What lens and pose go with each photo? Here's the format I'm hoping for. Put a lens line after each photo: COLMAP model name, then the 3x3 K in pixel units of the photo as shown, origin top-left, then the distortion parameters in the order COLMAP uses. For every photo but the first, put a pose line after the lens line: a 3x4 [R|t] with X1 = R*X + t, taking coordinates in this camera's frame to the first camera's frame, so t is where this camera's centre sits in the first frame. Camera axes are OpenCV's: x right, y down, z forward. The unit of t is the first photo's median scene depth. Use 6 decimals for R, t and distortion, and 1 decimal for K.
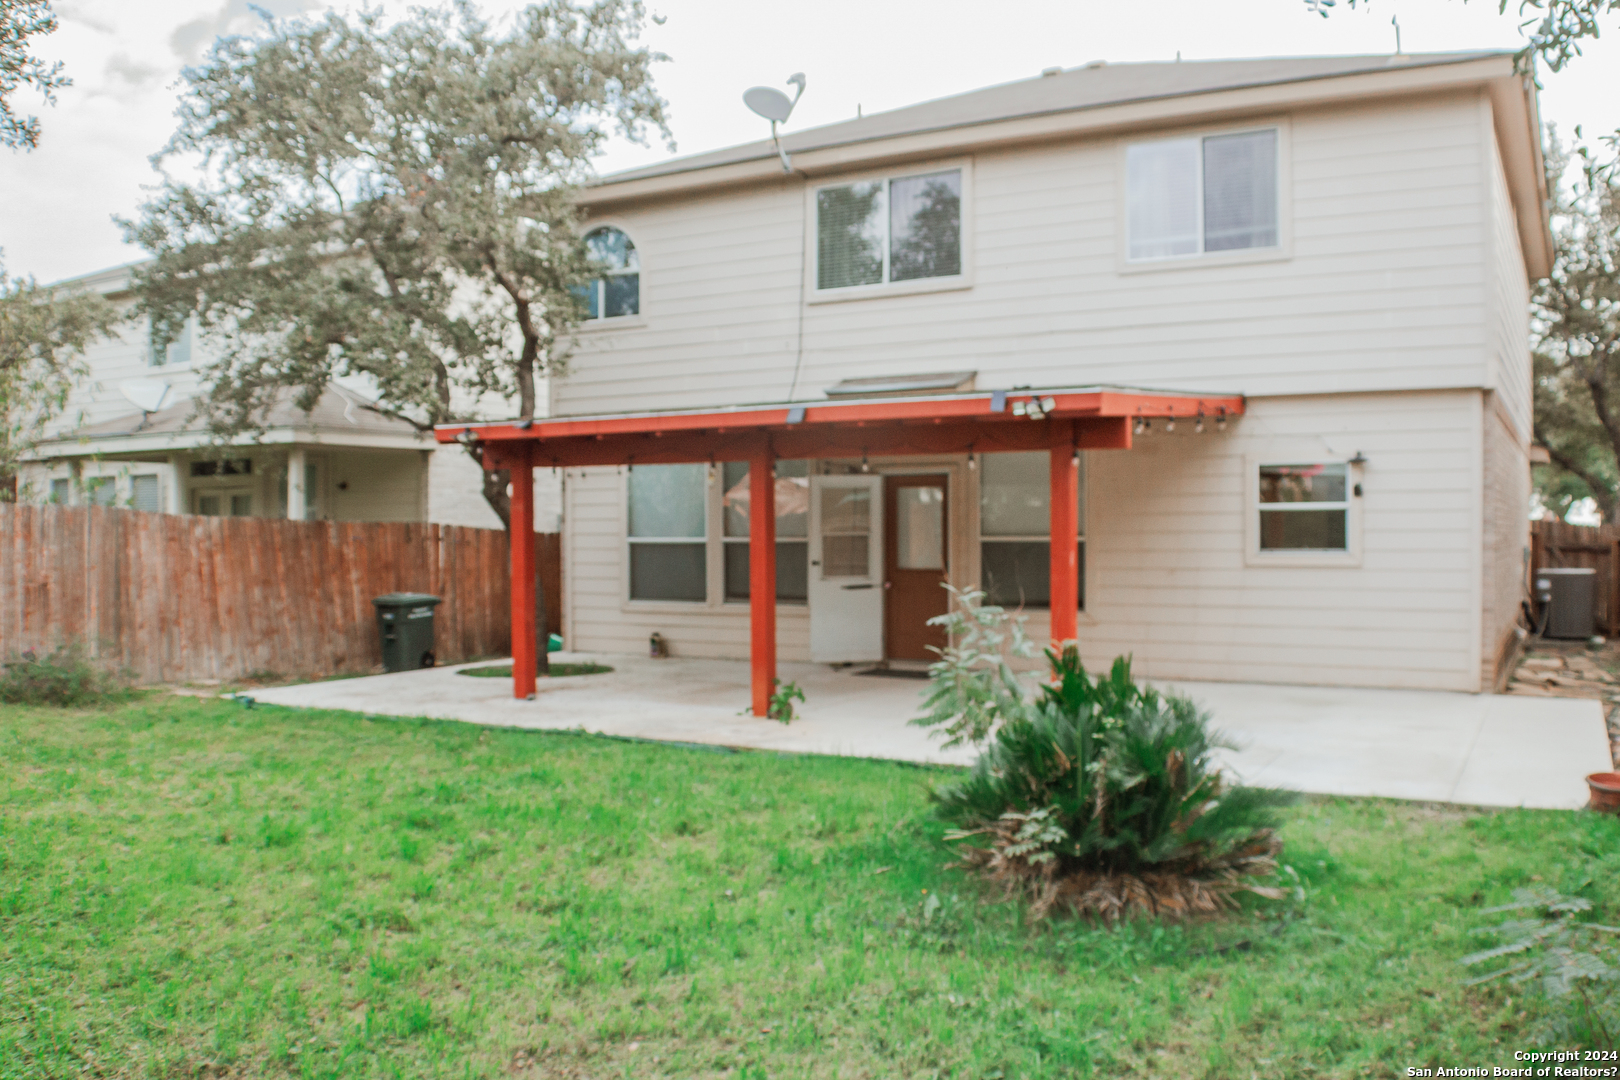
lens RADIAL K [[1363.2, 0, 806.1], [0, 1363.2, 545.2], [0, 0, 1]] dist [-0.091030, -0.024107]
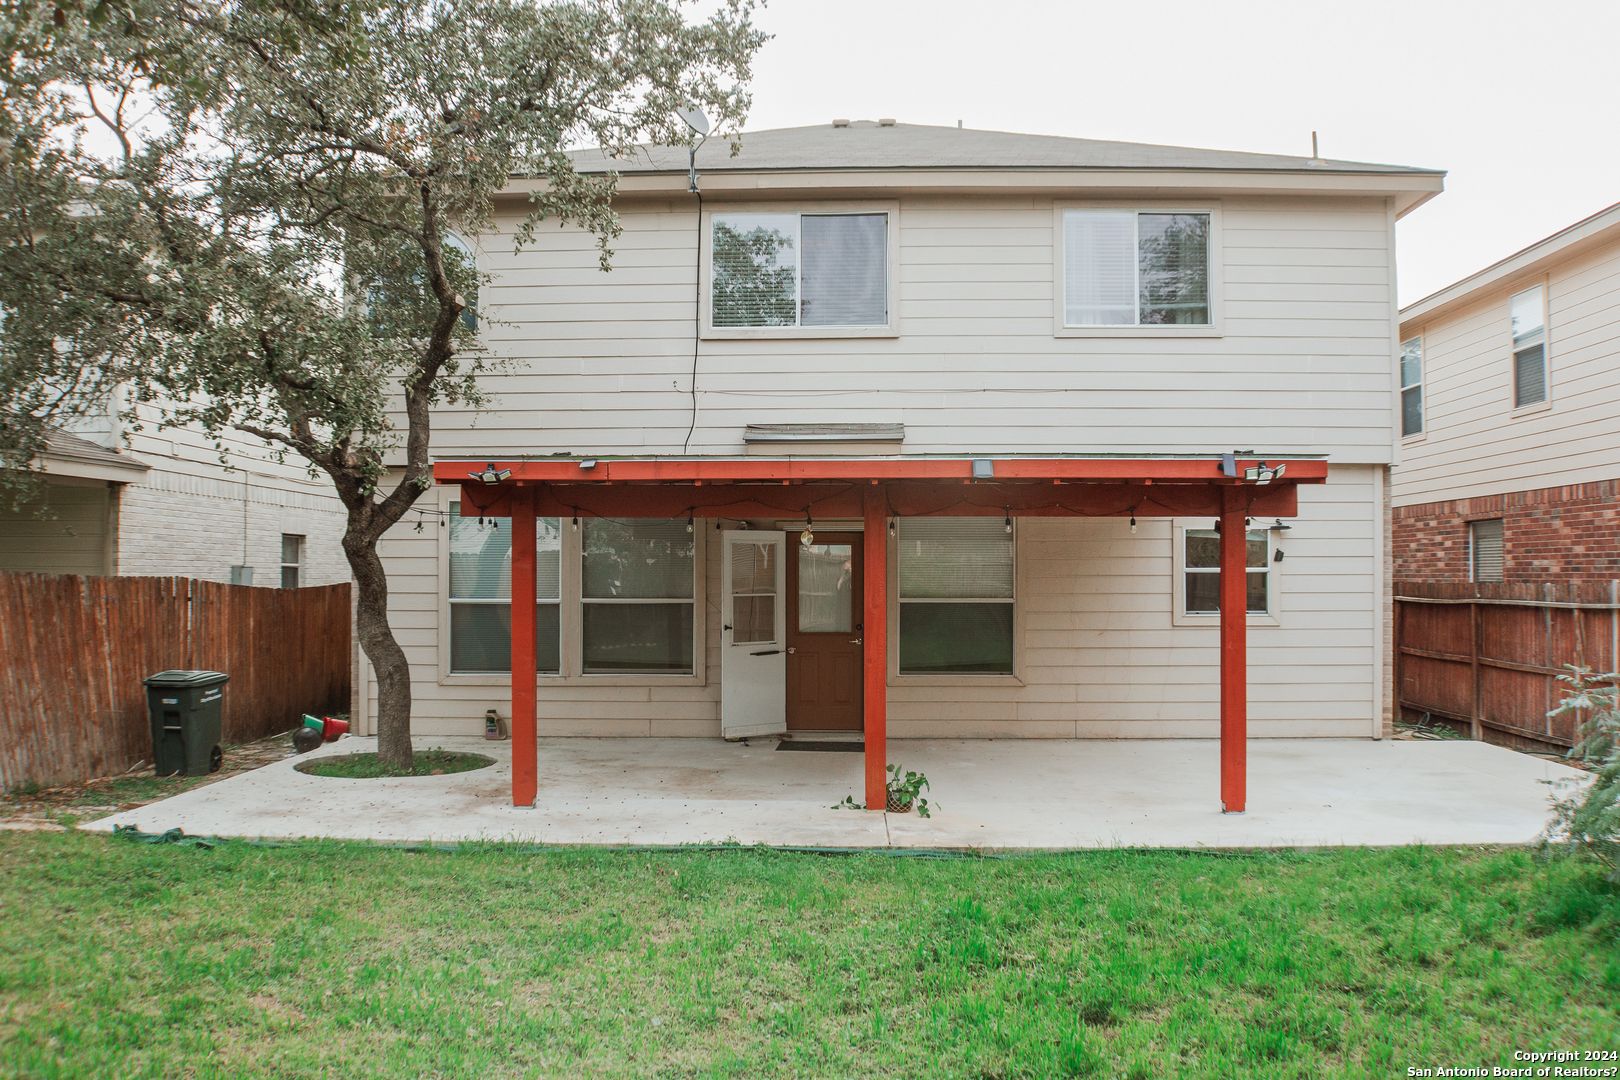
lens RADIAL K [[1363.2, 0, 808.1], [0, 1363.2, 537.0], [0, 0, 1]] dist [-0.091030, -0.024107]
pose [[0.892442, 0.018072, 0.450800, -0.348139], [0.000903, 0.999124, -0.041841, -0.008952], [-0.451161, 0.037748, 0.891644, 0.171800]]
